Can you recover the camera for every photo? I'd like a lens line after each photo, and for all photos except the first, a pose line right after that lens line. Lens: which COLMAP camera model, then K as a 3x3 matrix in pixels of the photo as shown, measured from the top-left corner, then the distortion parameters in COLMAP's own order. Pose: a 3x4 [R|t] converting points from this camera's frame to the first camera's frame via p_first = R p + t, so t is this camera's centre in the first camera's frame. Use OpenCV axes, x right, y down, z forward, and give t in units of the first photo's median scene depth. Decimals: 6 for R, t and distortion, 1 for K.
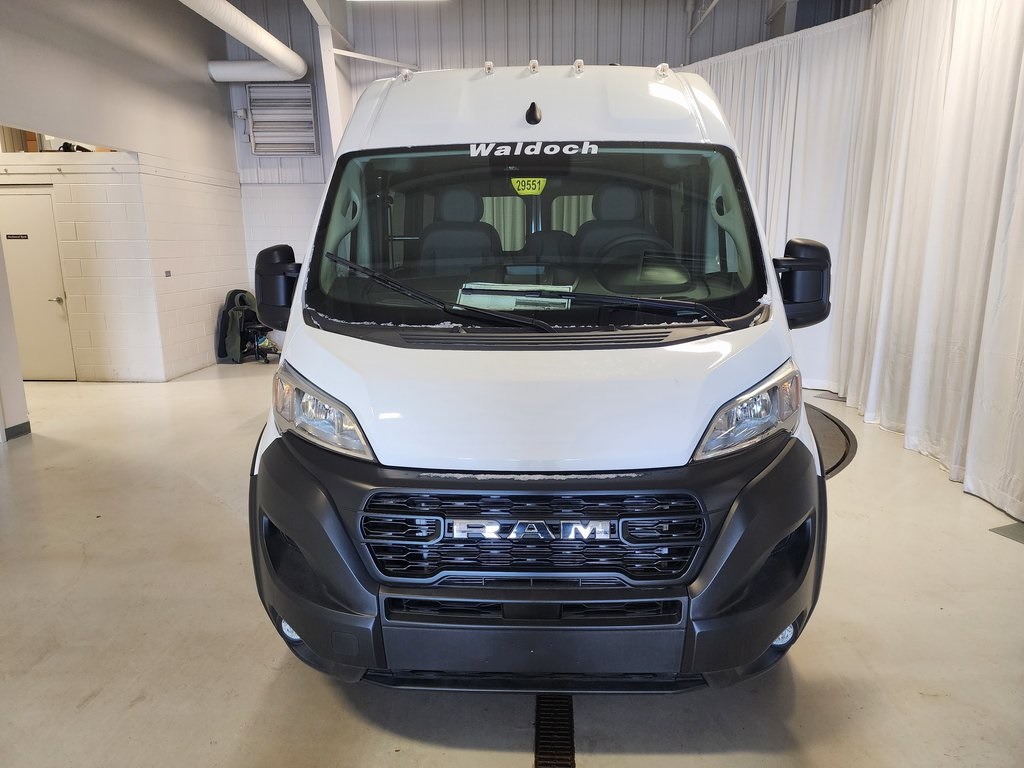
lens RADIAL K [[696.3, 0, 512.0], [0, 696.3, 384.0], [0, 0, 1]] dist [0.131349, -0.117258]
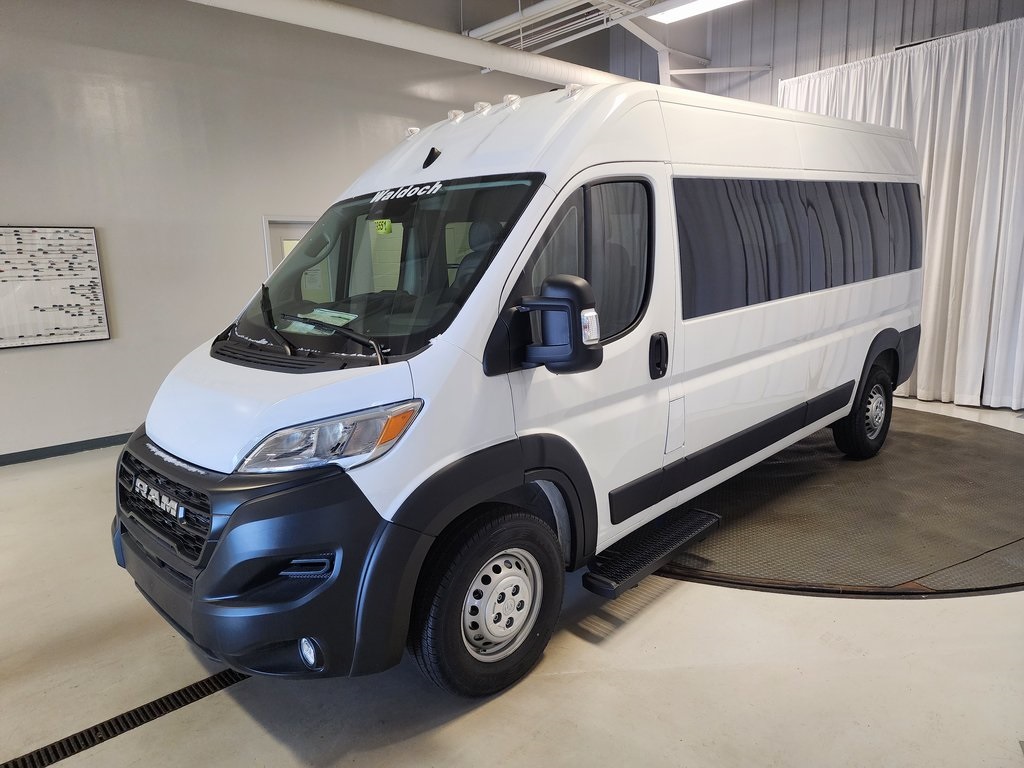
lens RADIAL K [[696.3, 0, 512.0], [0, 696.3, 384.0], [0, 0, 1]] dist [0.131349, -0.117258]
pose [[0.710361, 0.112358, -0.694812, 0.956269], [-0.115172, 0.992426, 0.042736, -0.094644], [0.694351, 0.049665, 0.717921, 0.322629]]
